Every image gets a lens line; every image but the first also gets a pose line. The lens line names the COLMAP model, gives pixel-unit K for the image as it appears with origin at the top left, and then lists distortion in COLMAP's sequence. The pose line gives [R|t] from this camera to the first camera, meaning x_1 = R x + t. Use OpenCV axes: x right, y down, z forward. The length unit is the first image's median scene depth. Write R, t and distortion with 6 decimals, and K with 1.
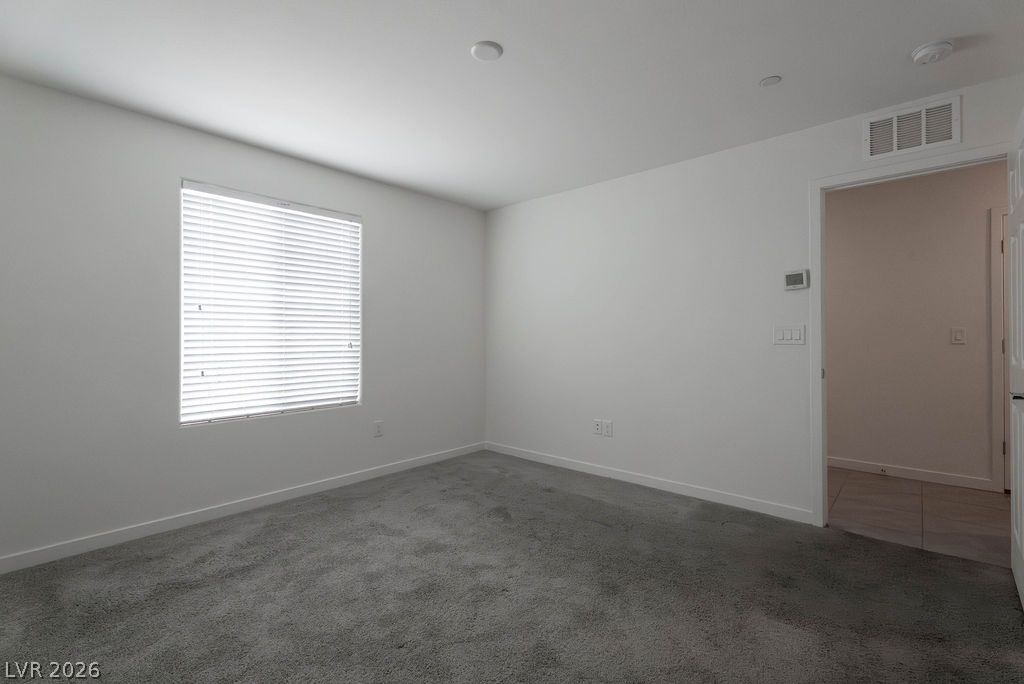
lens RADIAL K [[458.7, 0, 511.9], [0, 458.7, 337.5], [0, 0, 1]] dist [-0.000409, 0.000580]
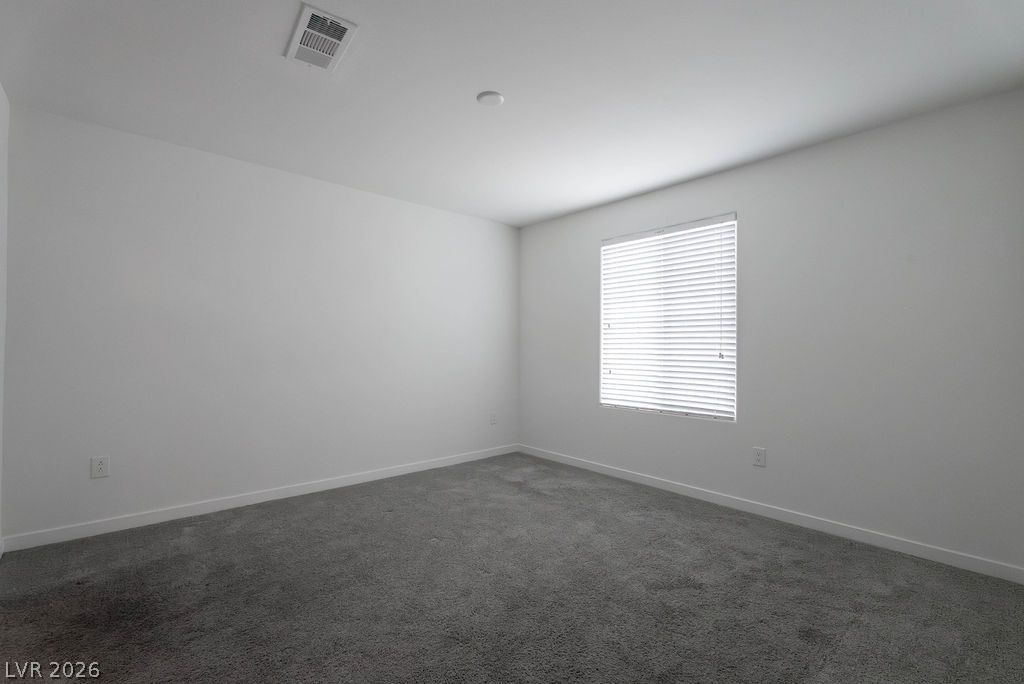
lens RADIAL K [[458.7, 0, 515.7], [0, 458.7, 346.0], [0, 0, 1]] dist [-0.000409, 0.000580]
pose [[-0.109372, -0.003371, -0.993995, 0.766276], [-0.010631, 0.999941, -0.002222, 0.004633], [0.993944, 0.010324, -0.109402, 0.846968]]
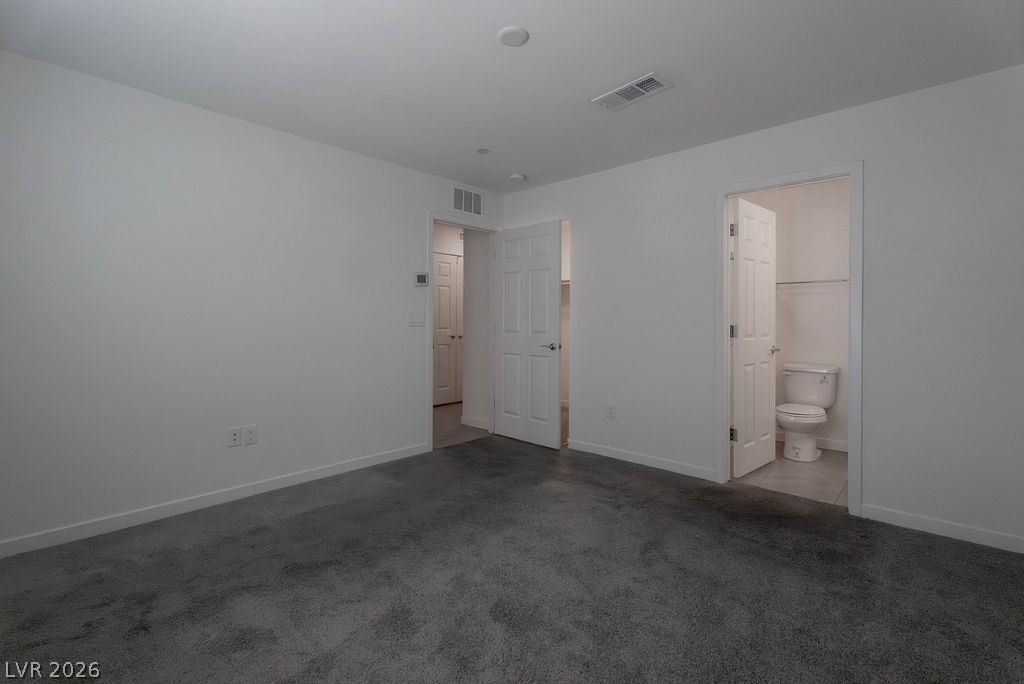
lens RADIAL K [[458.7, 0, 507.1], [0, 458.7, 320.2], [0, 0, 1]] dist [-0.000409, 0.000580]
pose [[0.030791, 0.001882, 0.999524, -0.750964], [-0.003101, 0.999994, -0.001787, -0.000876], [-0.999521, -0.003045, 0.030797, 0.695131]]
